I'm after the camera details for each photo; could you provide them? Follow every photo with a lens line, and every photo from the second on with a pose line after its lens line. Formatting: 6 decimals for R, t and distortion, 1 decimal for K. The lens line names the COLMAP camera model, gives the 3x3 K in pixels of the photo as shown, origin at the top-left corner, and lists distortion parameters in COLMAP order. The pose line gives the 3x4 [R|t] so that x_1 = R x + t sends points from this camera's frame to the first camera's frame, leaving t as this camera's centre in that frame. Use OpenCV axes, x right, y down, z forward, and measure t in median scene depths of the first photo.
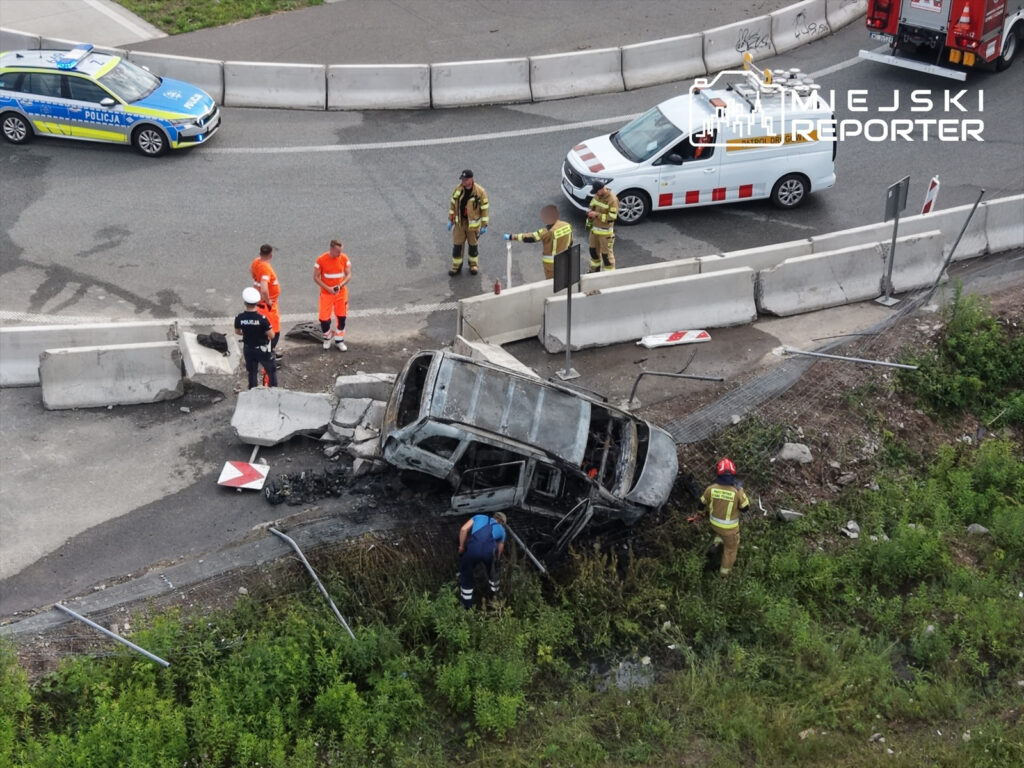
lens RADIAL K [[2150.4, 0, 516.9], [0, 2150.4, 360.3], [0, 0, 1]] dist [0.204868, -0.315703]
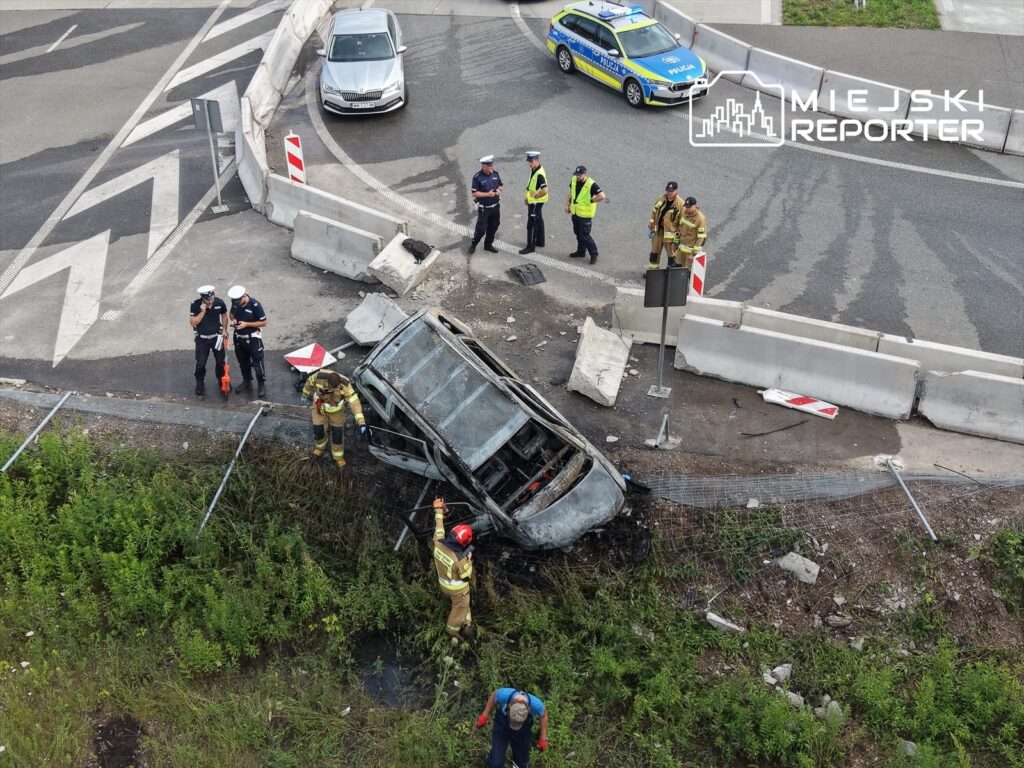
lens RADIAL K [[1327.9, 0, 478.3], [0, 1327.9, 368.2], [0, 0, 1]] dist [0.171026, -0.522458]
pose [[0.706540, 0.366436, -0.605414, 0.341905], [-0.308333, 0.929429, 0.202715, -0.105264], [0.636971, 0.043443, 0.769663, 0.486681]]
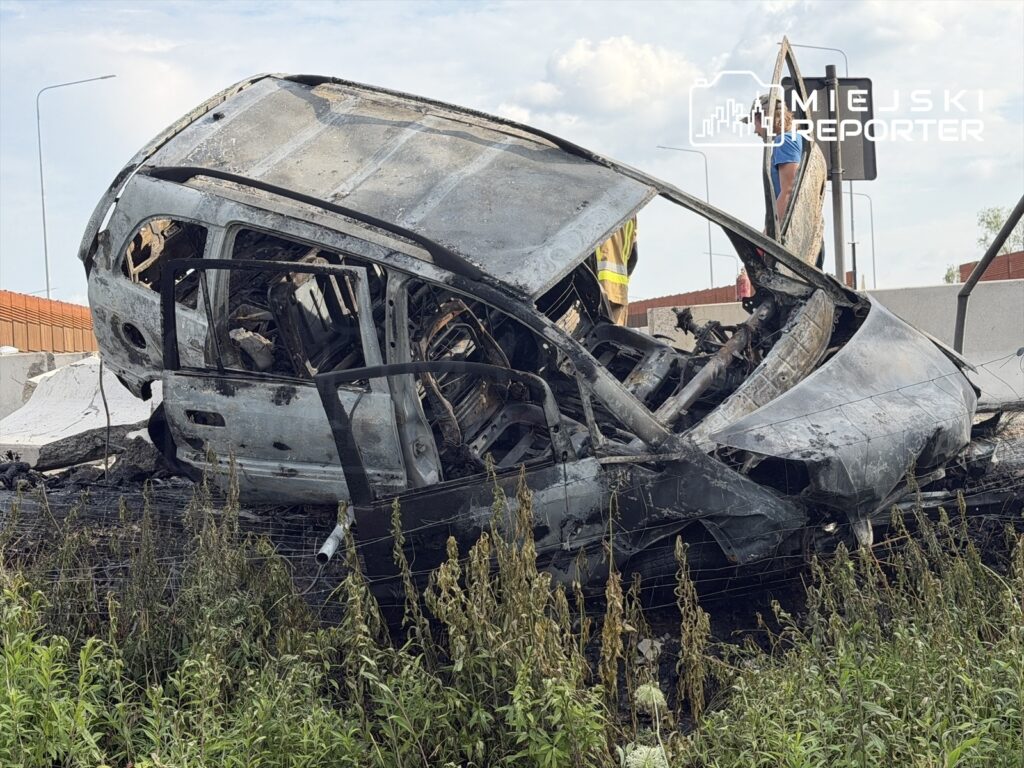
lens RADIAL K [[1855.6, 0, 512.0], [0, 1855.6, 384.0], [0, 0, 1]] dist [0.125795, -0.246738]
pose [[0.875544, -0.049890, -0.480556, 0.136528], [-0.166976, 0.902116, -0.397875, 0.148662], [0.453368, 0.428599, 0.781512, 0.724675]]
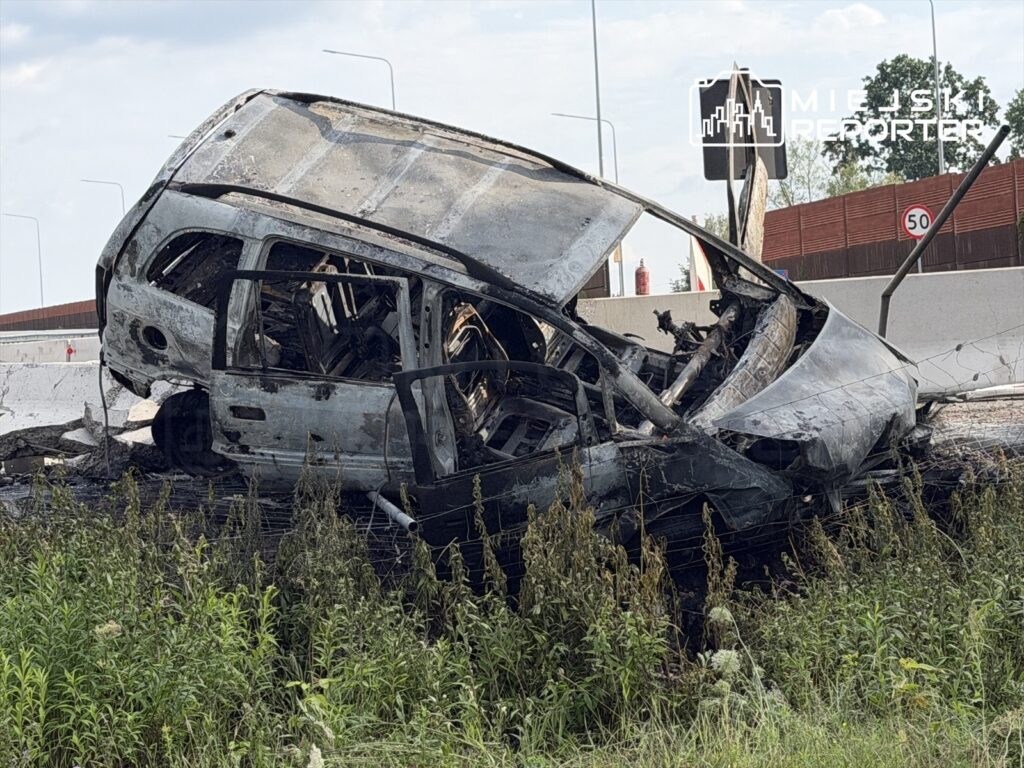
lens RADIAL K [[2746.1, 0, 512.0], [0, 2746.1, 384.0], [0, 0, 1]] dist [0.041092, 0.574719]
pose [[0.941901, -0.058003, -0.330845, 0.152637], [-0.091653, 0.903218, -0.419282, 0.225348], [0.323145, 0.425245, 0.845425, 0.566047]]
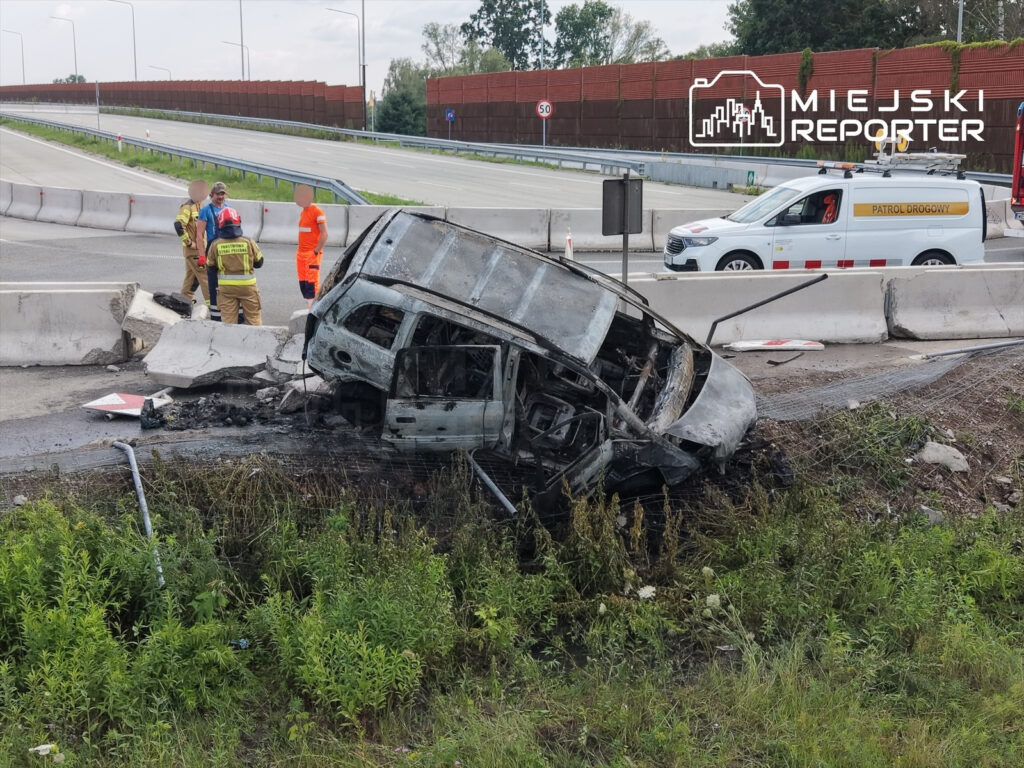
lens RADIAL K [[1387.8, 0, 512.0], [0, 1387.8, 384.0], [0, 0, 1]] dist [0.219295, -0.763648]
pose [[0.985643, 0.028694, -0.166388, 0.068161], [-0.073337, 0.960398, -0.268807, 0.150983], [0.152086, 0.277150, 0.948714, 0.551110]]
